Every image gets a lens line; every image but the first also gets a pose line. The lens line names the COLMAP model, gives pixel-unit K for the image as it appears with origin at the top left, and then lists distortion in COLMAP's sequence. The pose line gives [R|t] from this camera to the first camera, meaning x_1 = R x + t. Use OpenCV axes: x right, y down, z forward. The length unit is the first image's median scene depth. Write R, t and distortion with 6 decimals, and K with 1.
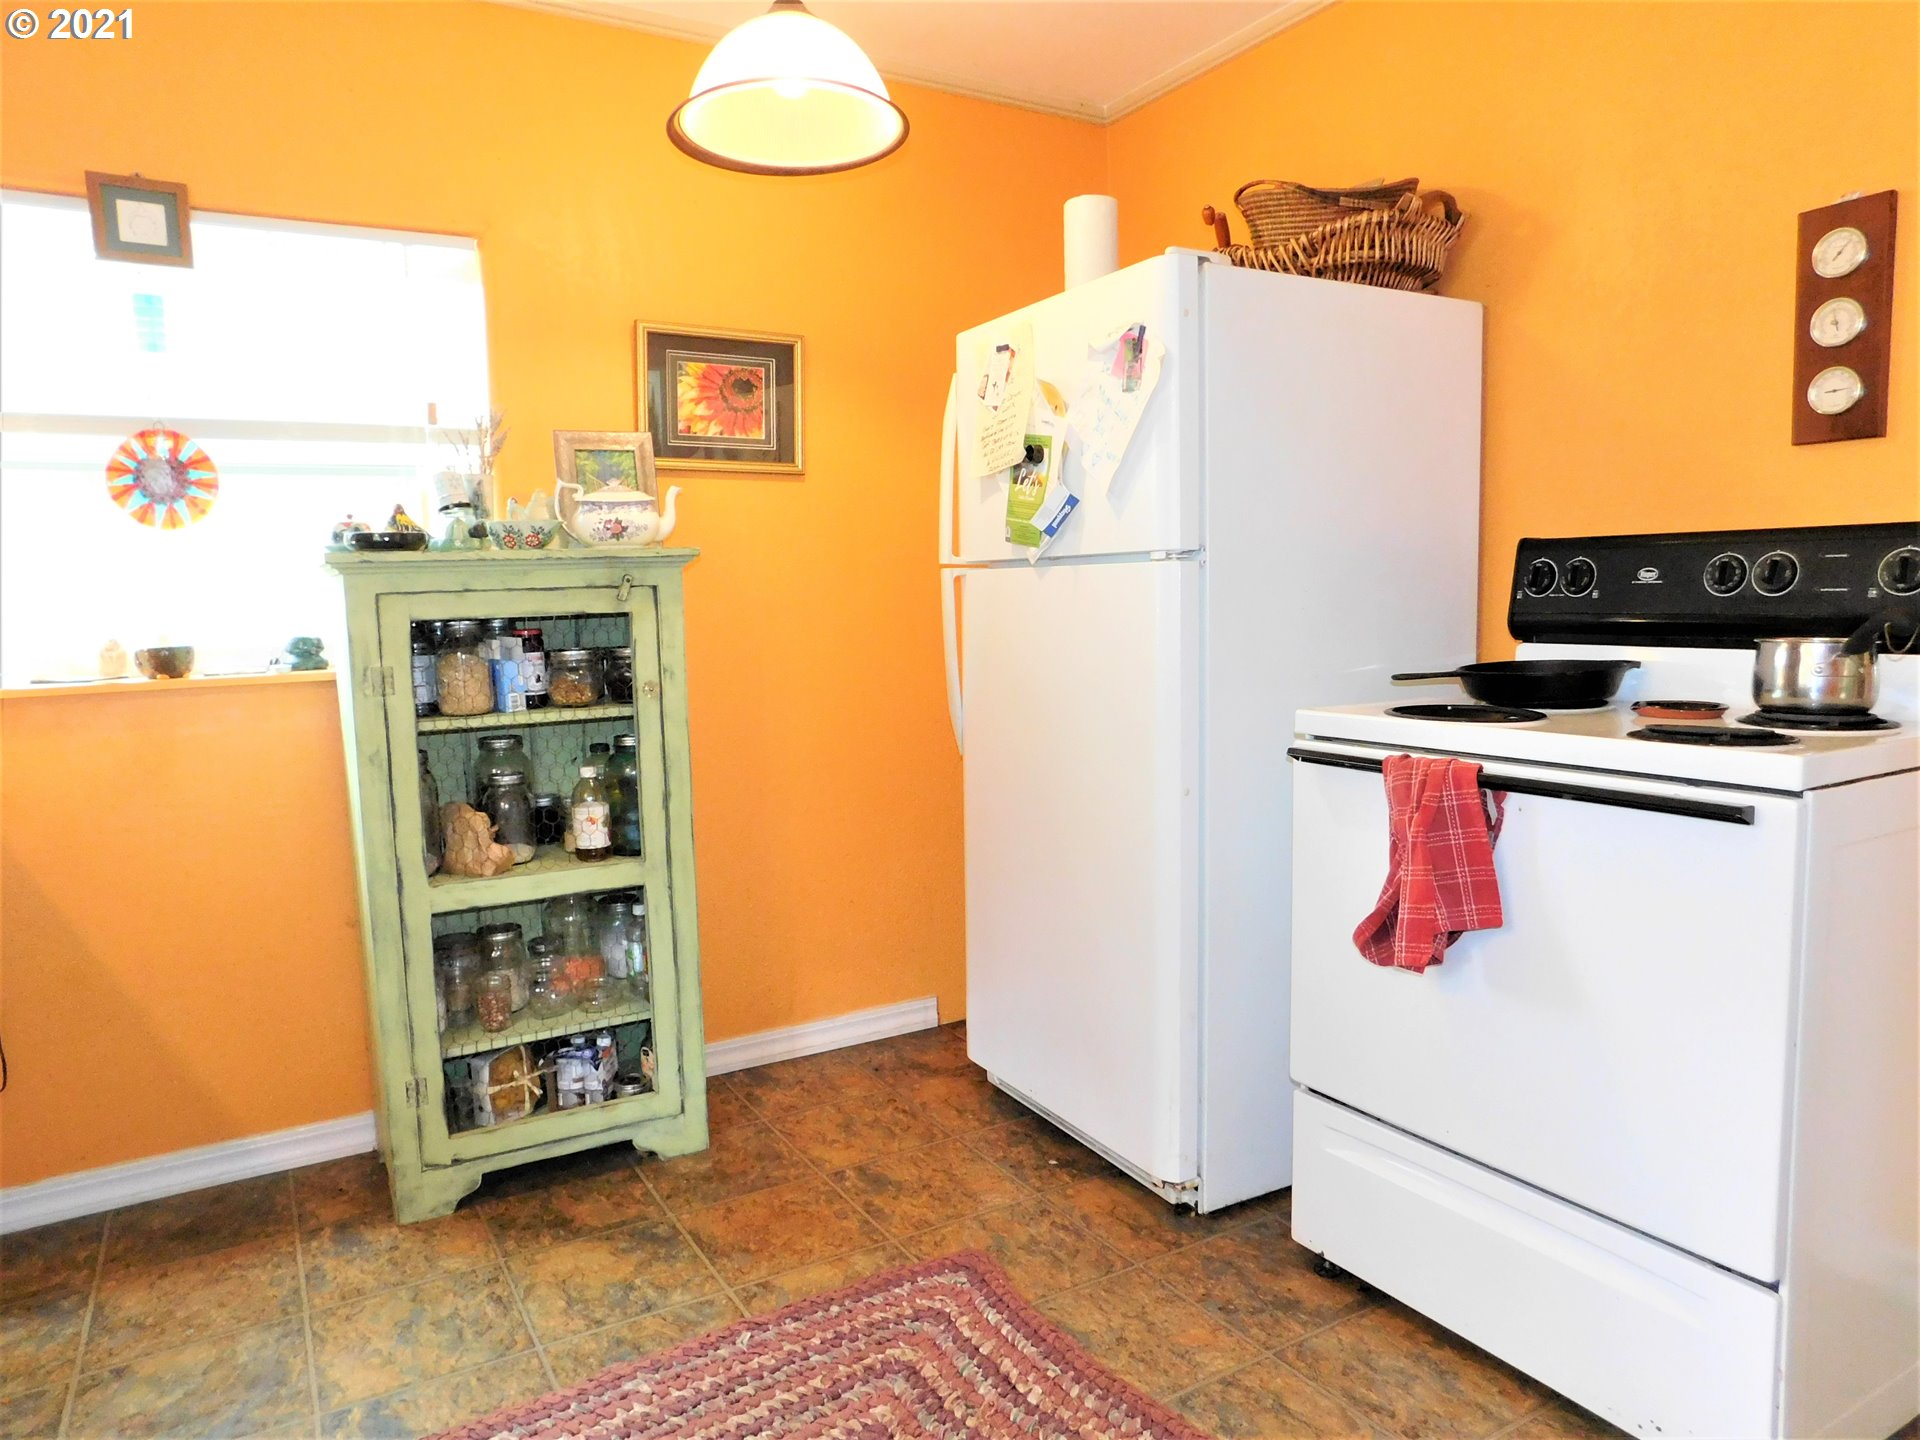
lens RADIAL K [[1270.0, 0, 958.7], [0, 1270.0, 717.0], [0, 0, 1]] dist [-0.023801, 0.014945]
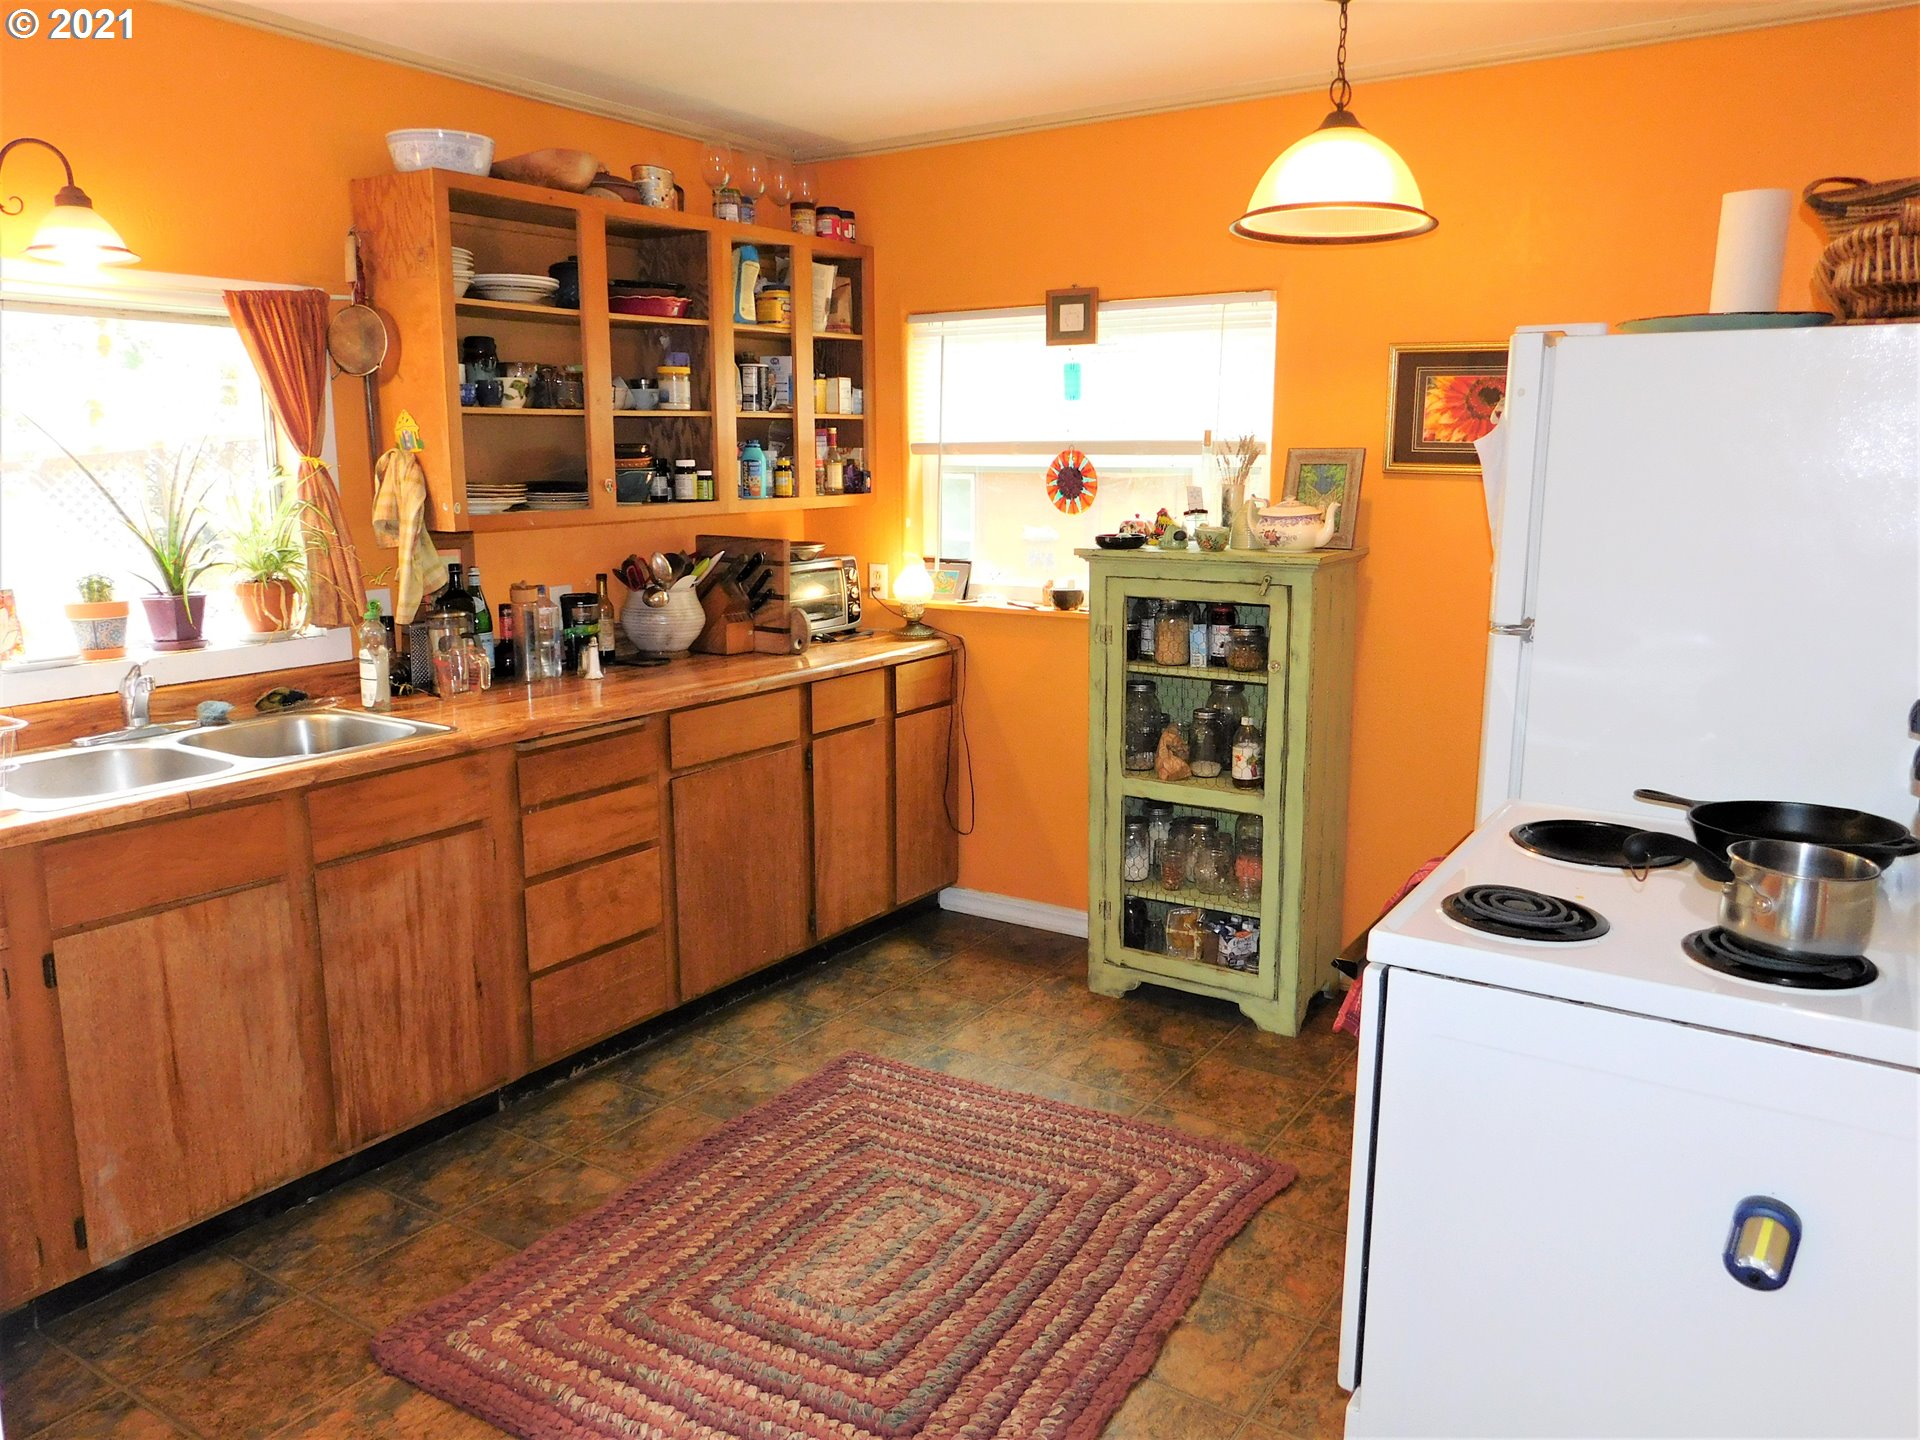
lens RADIAL K [[1434.6, 0, 966.8], [0, 1434.6, 719.1], [0, 0, 1]] dist [-0.019273, 0.021706]
pose [[0.455643, 0.197467, -0.867984, 0.899543], [-0.100536, 0.980262, 0.170235, -0.190196], [0.884467, 0.009697, 0.466502, 0.064235]]
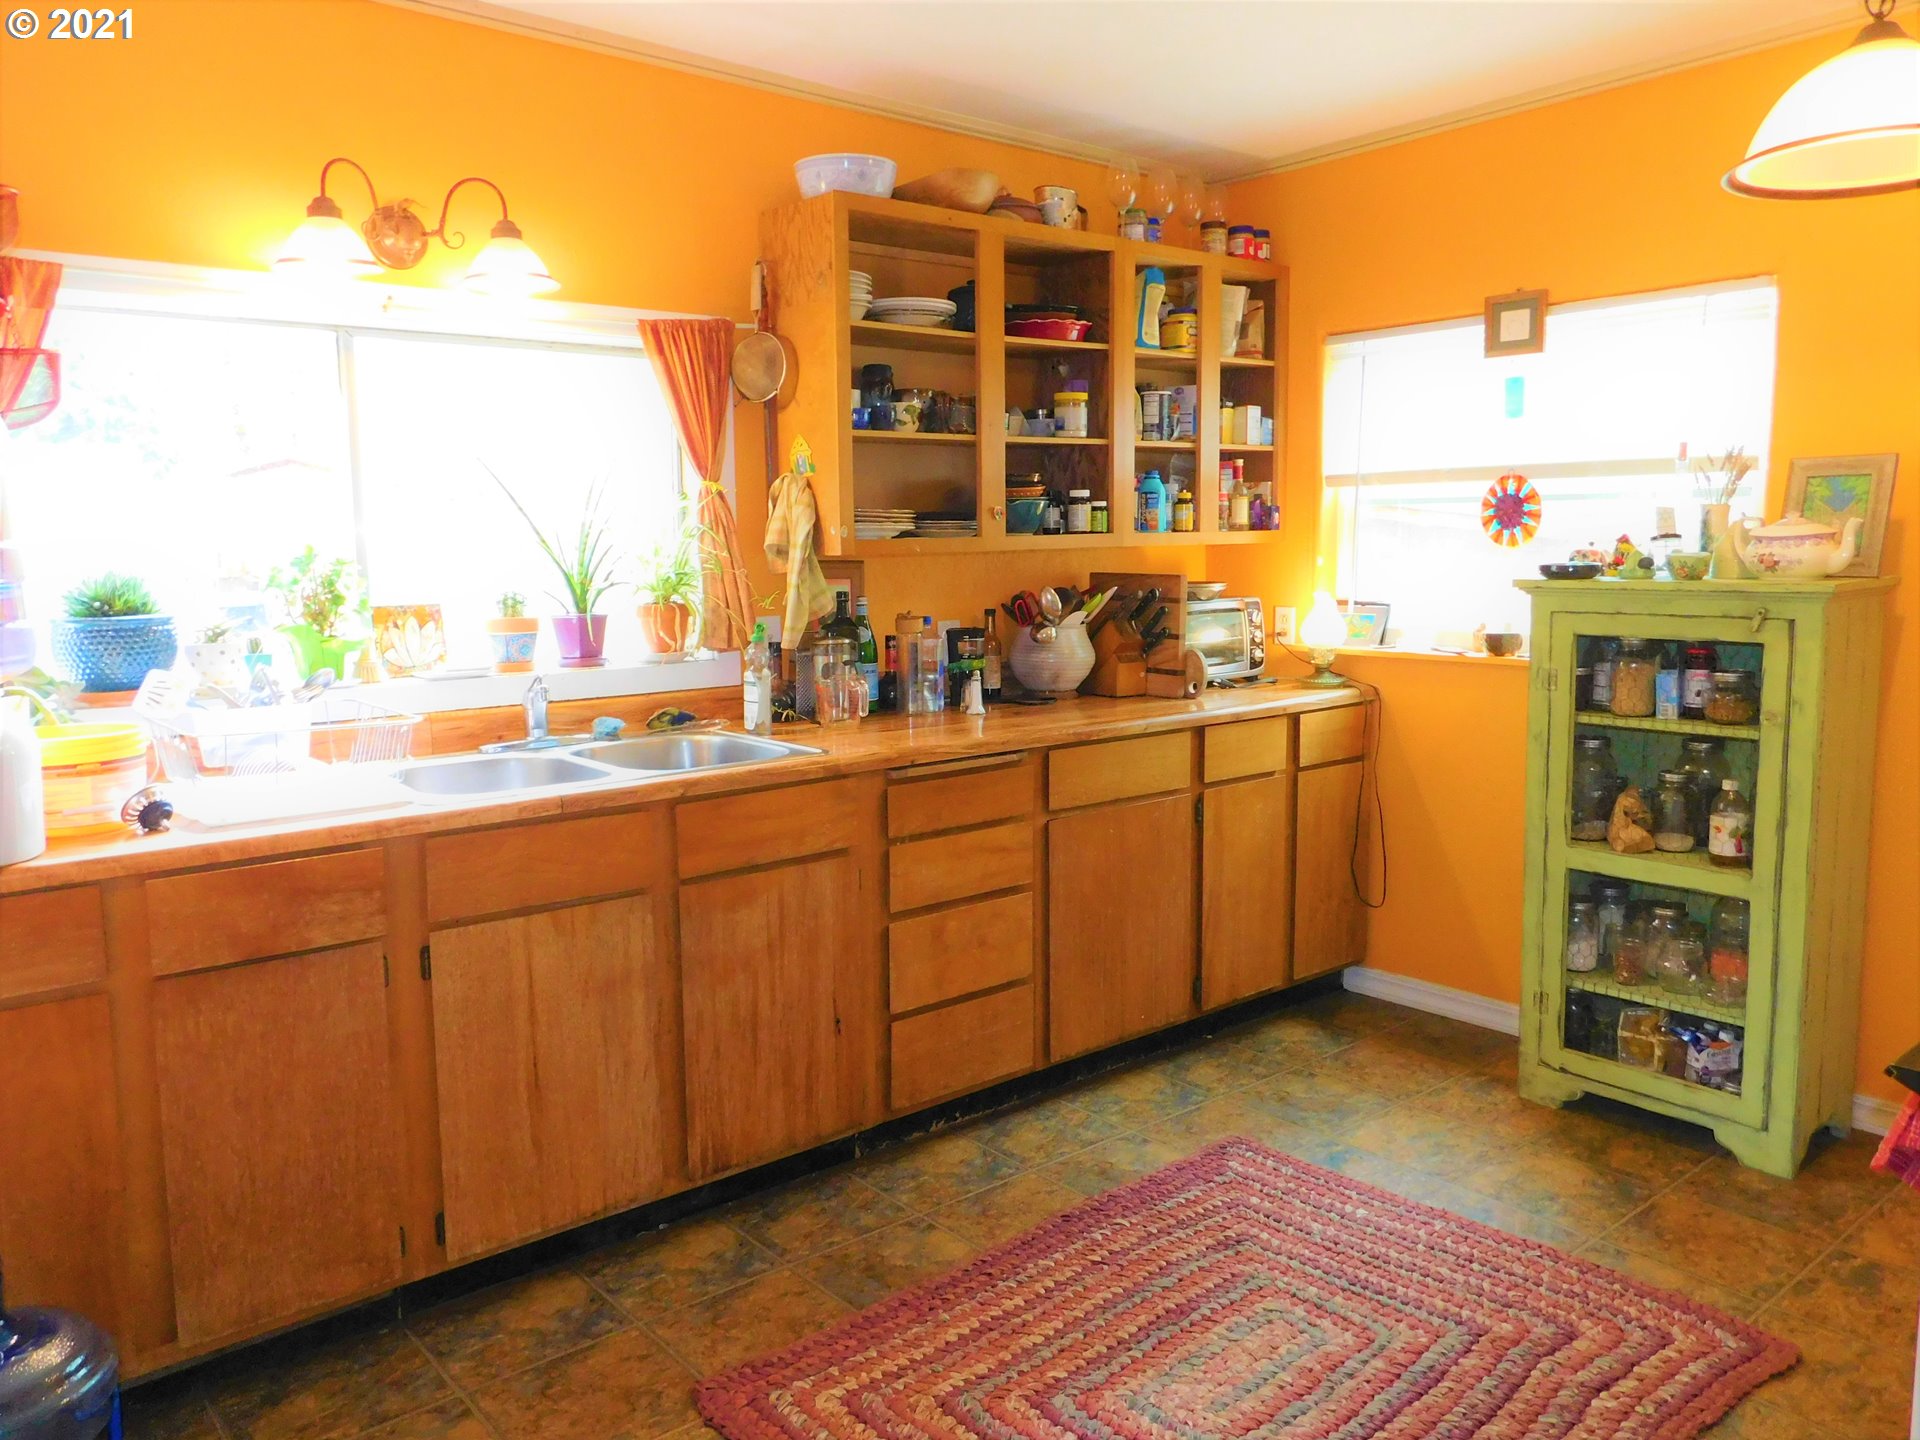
lens RADIAL K [[1434.6, 0, 955.8], [0, 1434.6, 714.3], [0, 0, 1]] dist [-0.019273, 0.021706]
pose [[0.178105, 0.153672, -0.971938, 0.803499], [-0.089996, 0.986135, 0.139426, -0.133127], [0.979887, 0.062638, 0.189466, 0.128785]]
